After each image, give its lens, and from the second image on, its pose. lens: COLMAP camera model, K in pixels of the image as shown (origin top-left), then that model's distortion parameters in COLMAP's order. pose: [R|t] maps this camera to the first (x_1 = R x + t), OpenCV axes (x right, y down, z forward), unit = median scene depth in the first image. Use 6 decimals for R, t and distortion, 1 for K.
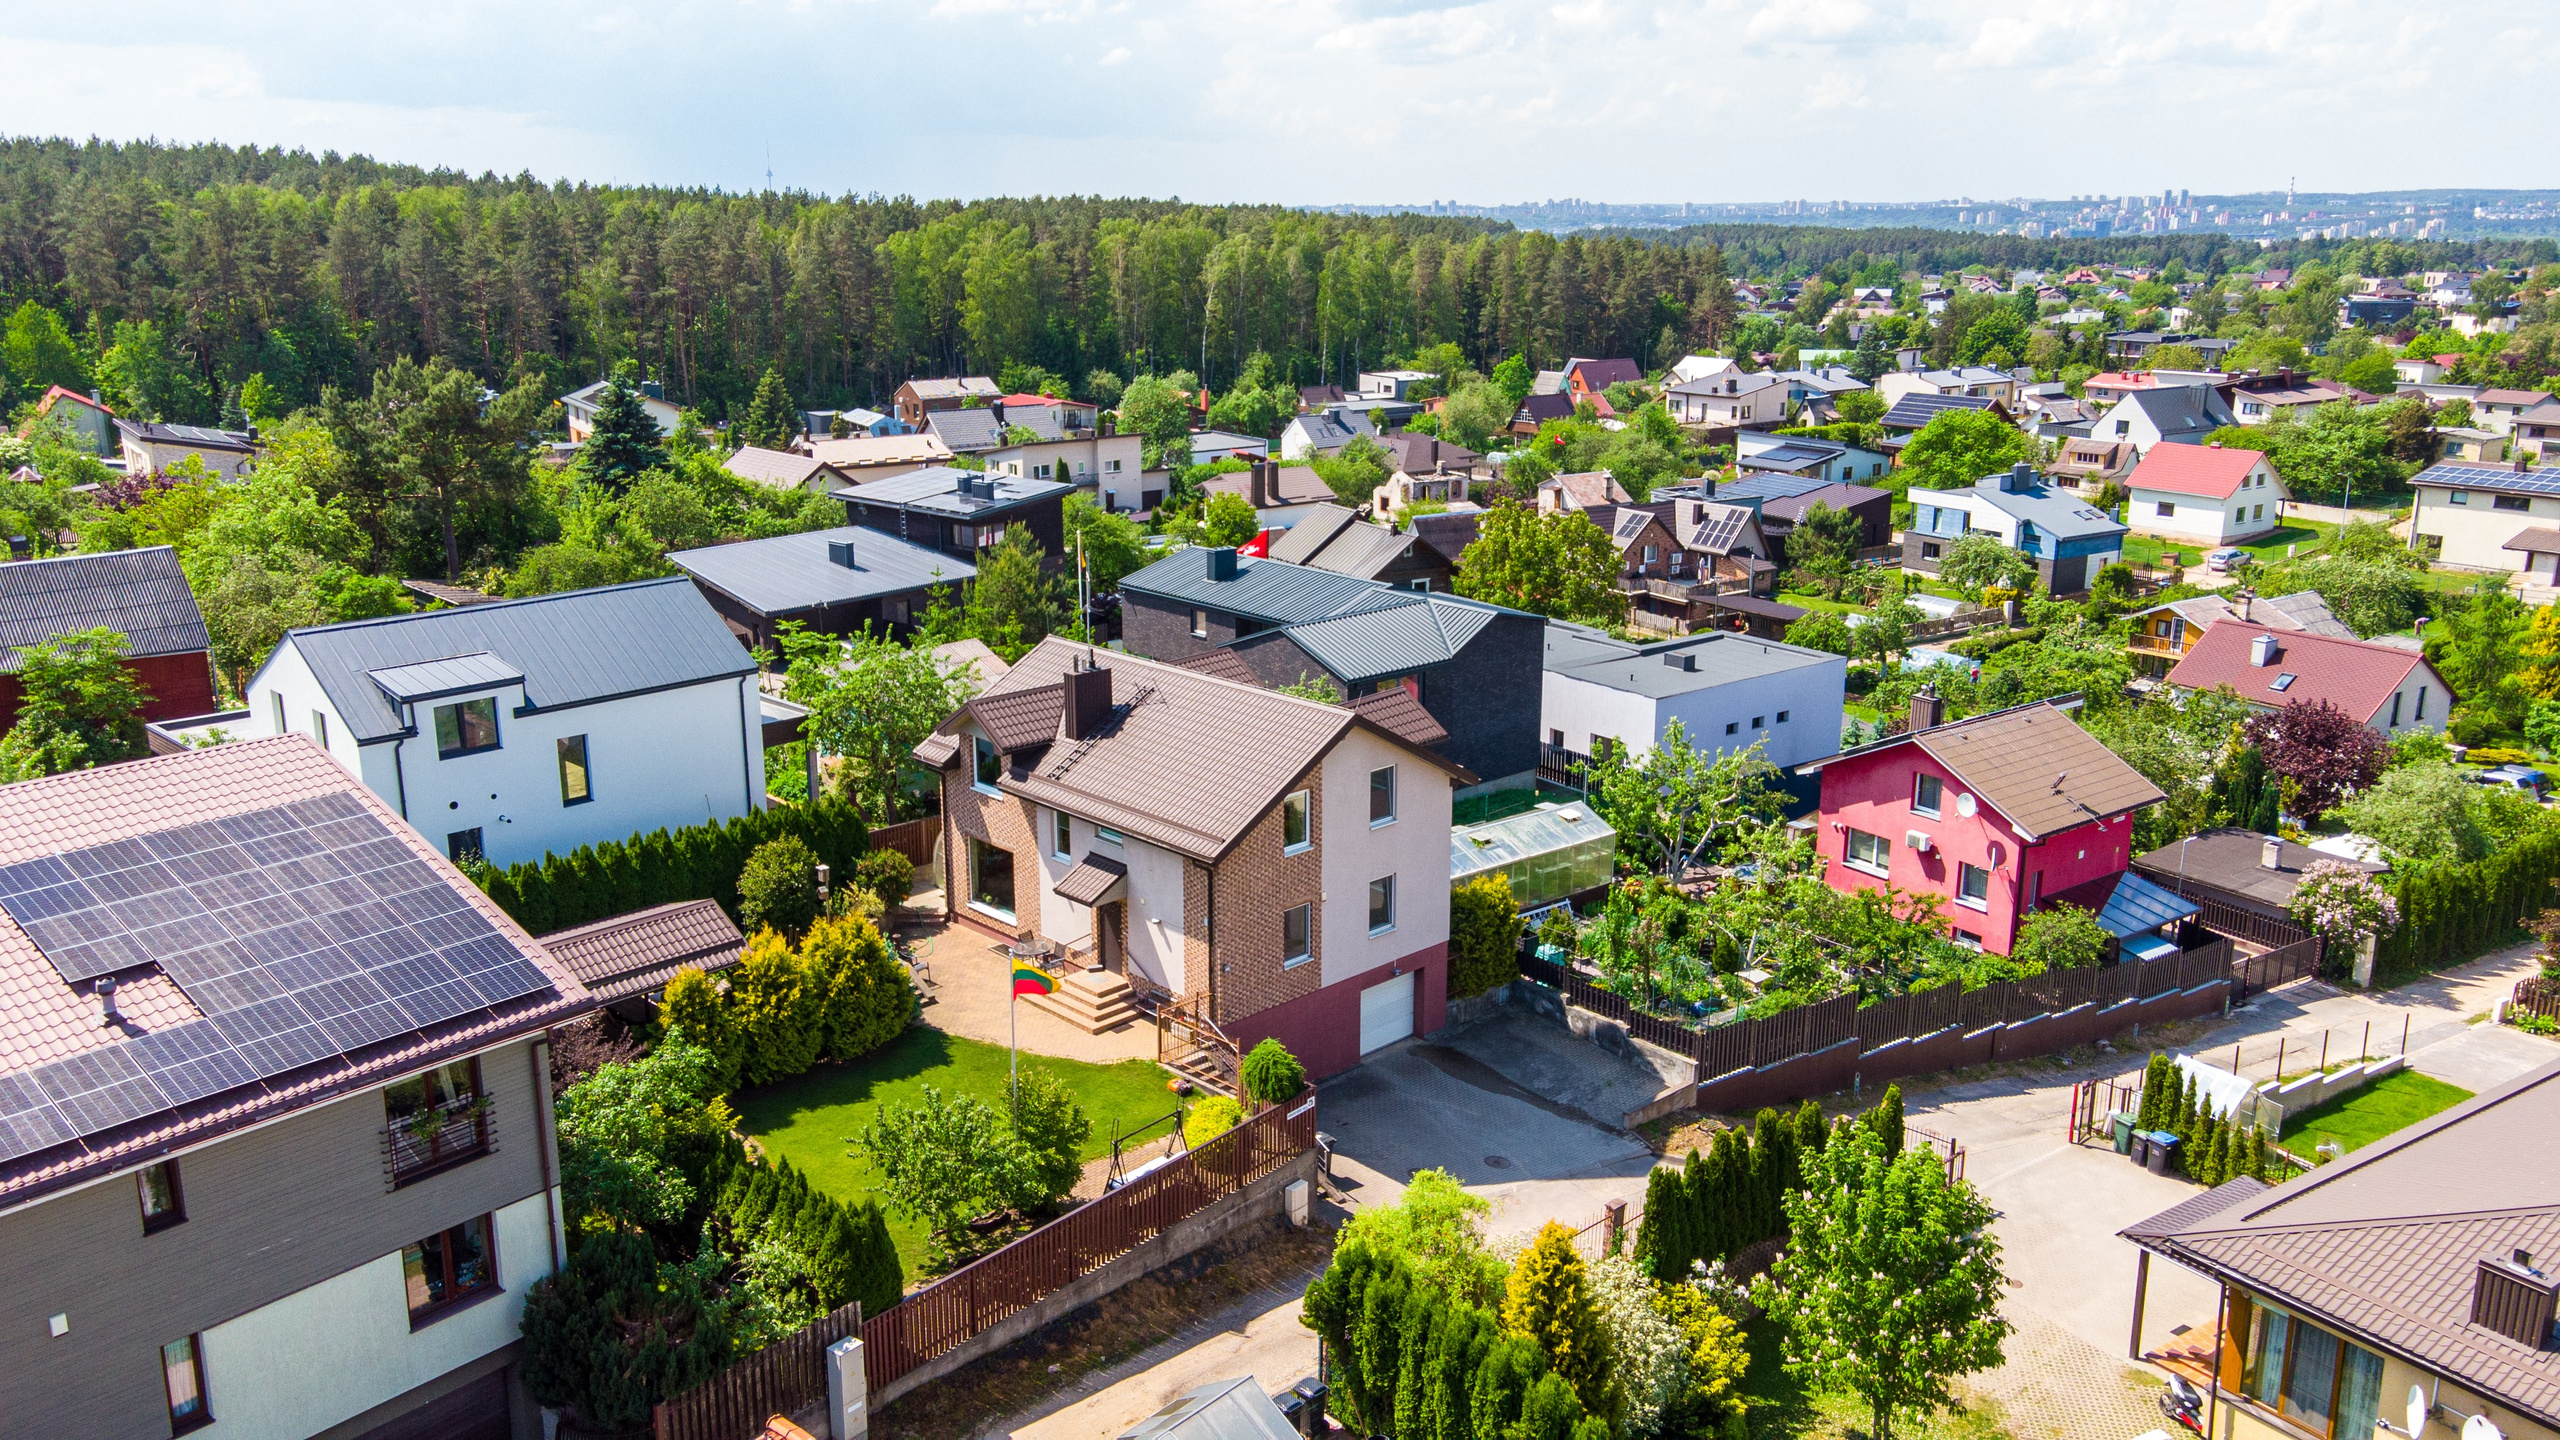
lens RADIAL K [[1950.2, 0, 1275.3], [0, 1950.2, 682.6], [0, 0, 1]] dist [0.019682, 0.093389]
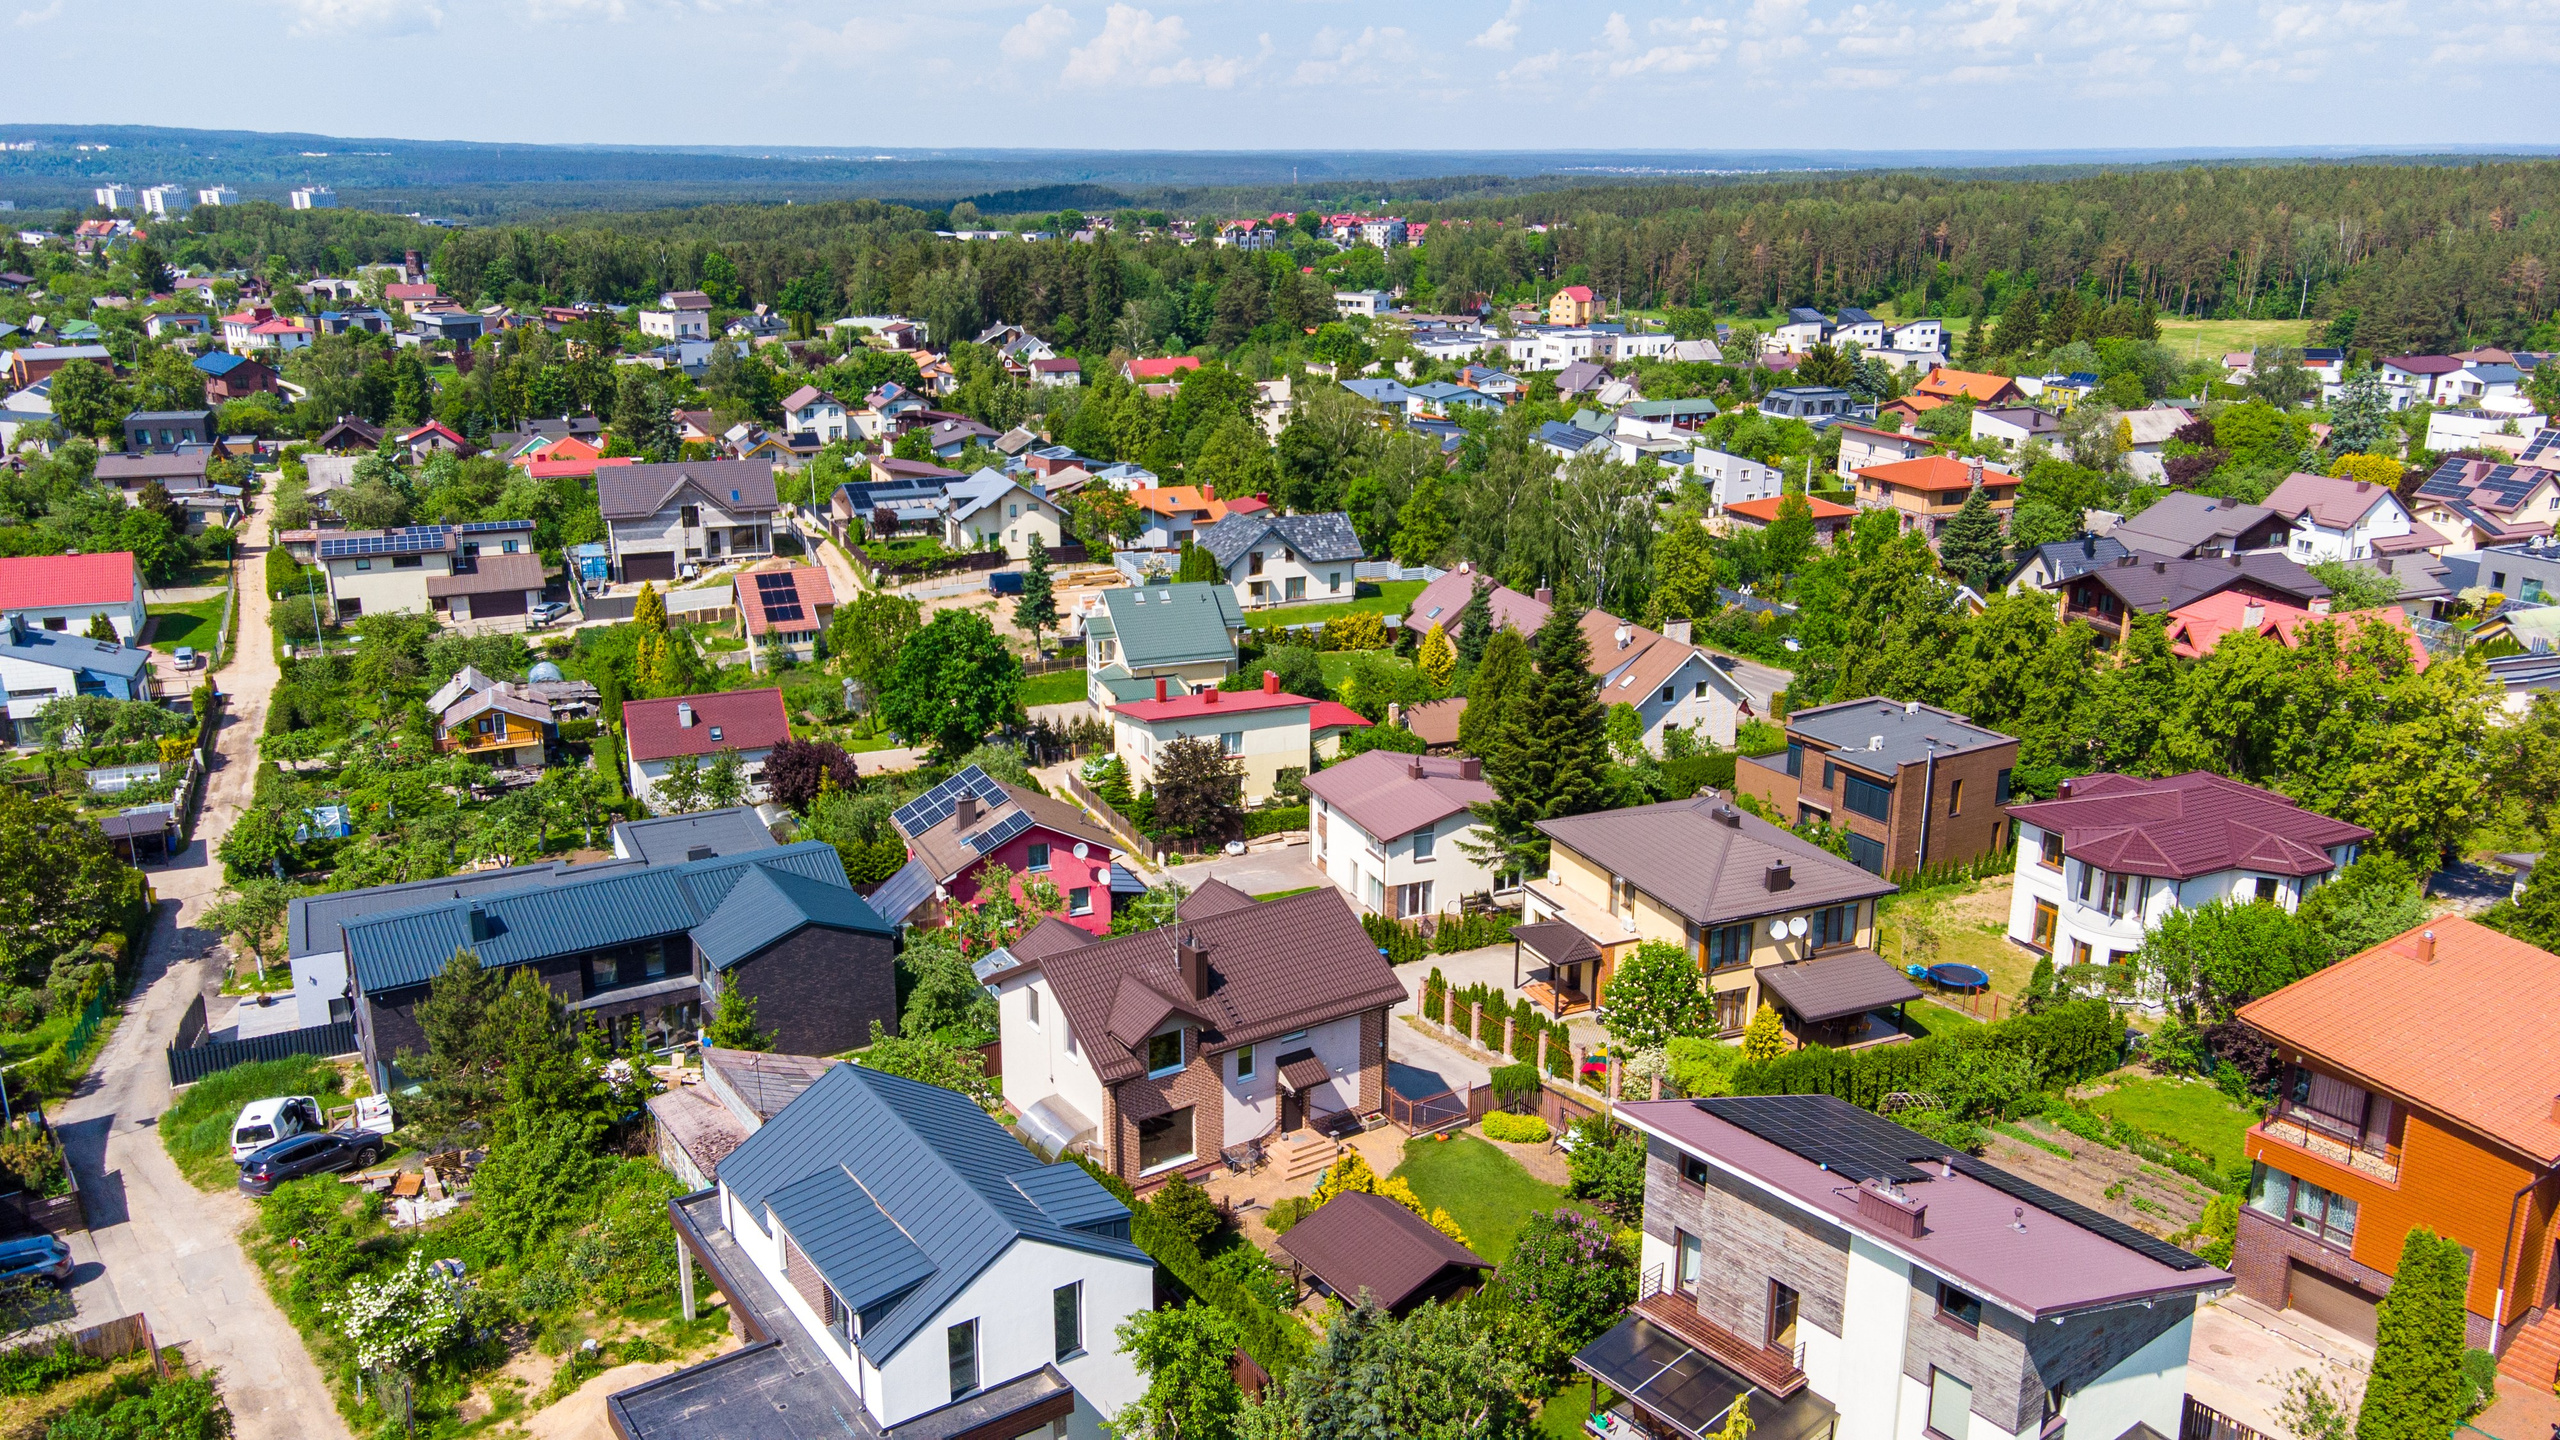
lens RADIAL K [[1950.2, 0, 1280.9], [0, 1950.2, 703.8], [0, 0, 1]] dist [0.019682, 0.093389]
pose [[0.179410, -0.269084, 0.946259, -1.233090], [0.229012, 0.946864, 0.225836, -0.426142], [-0.956747, 0.176187, 0.231500, 0.592102]]
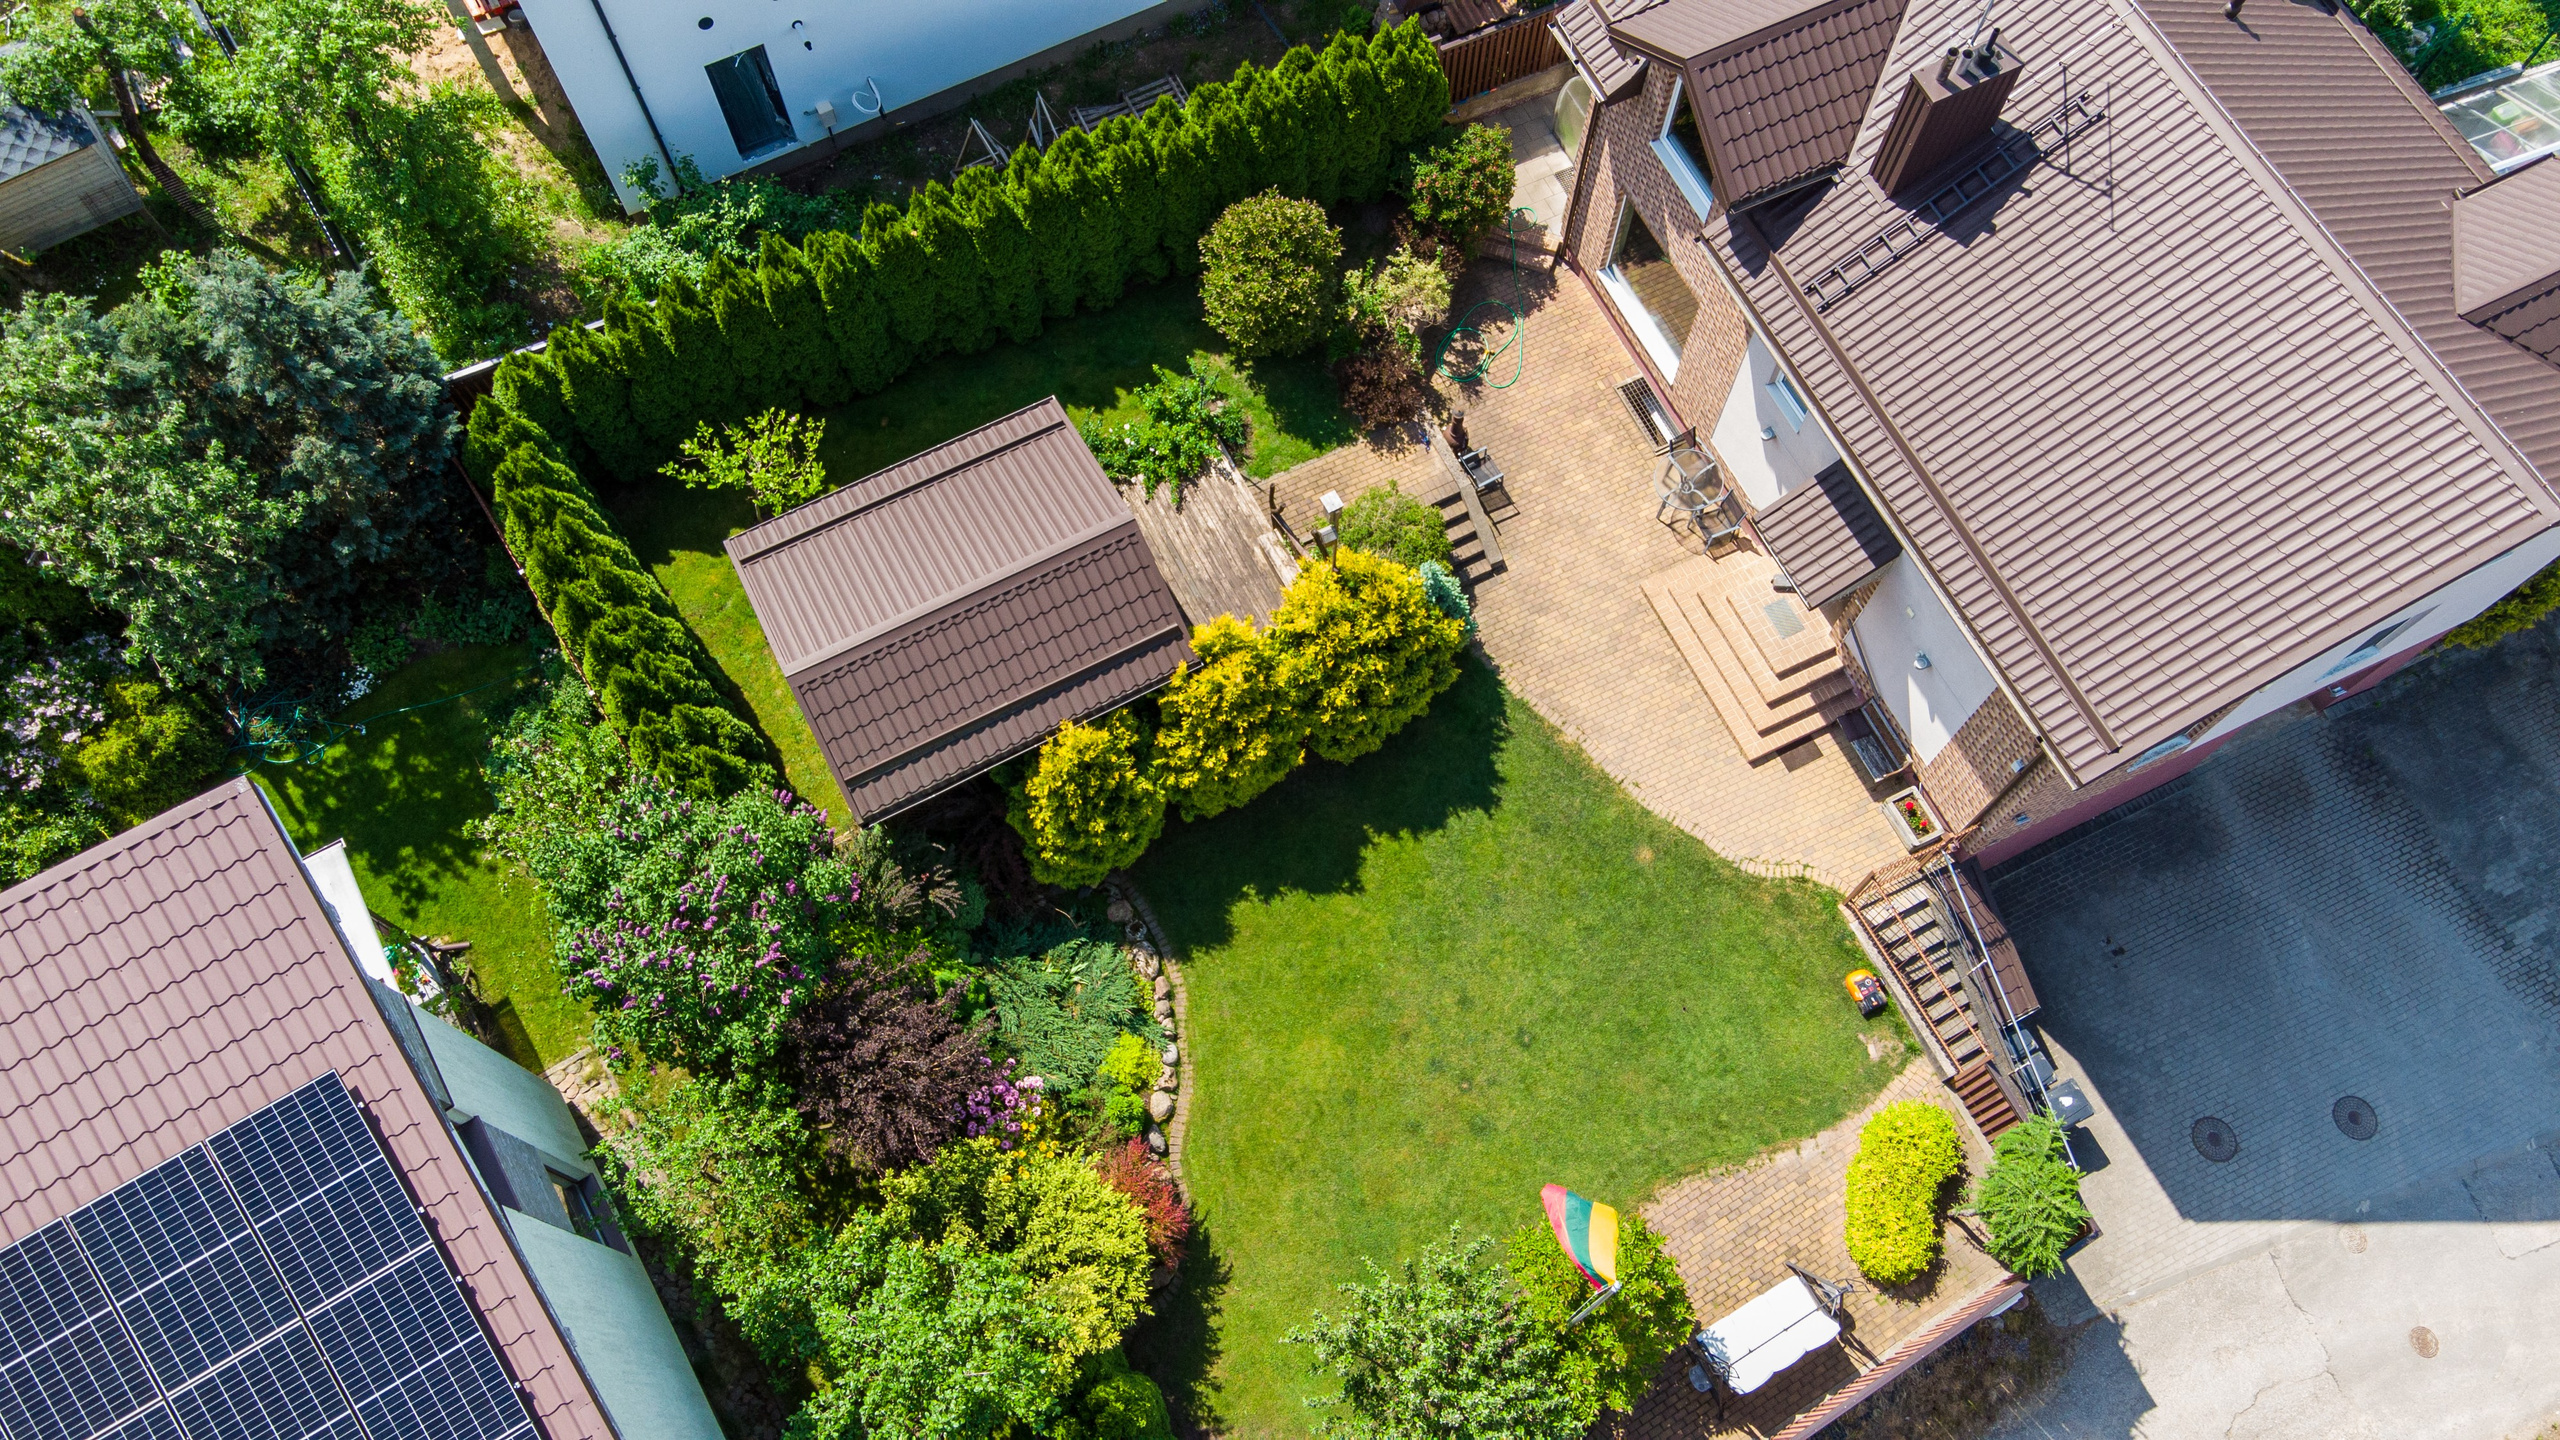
lens RADIAL K [[1950.2, 0, 1276.1], [0, 1950.2, 725.6], [0, 0, 1]] dist [0.019682, 0.093389]
pose [[0.951871, 0.283380, -0.116781, -0.146003], [-0.071137, 0.574872, 0.815145, -0.263249], [0.298130, -0.767605, 0.567363, 0.566766]]
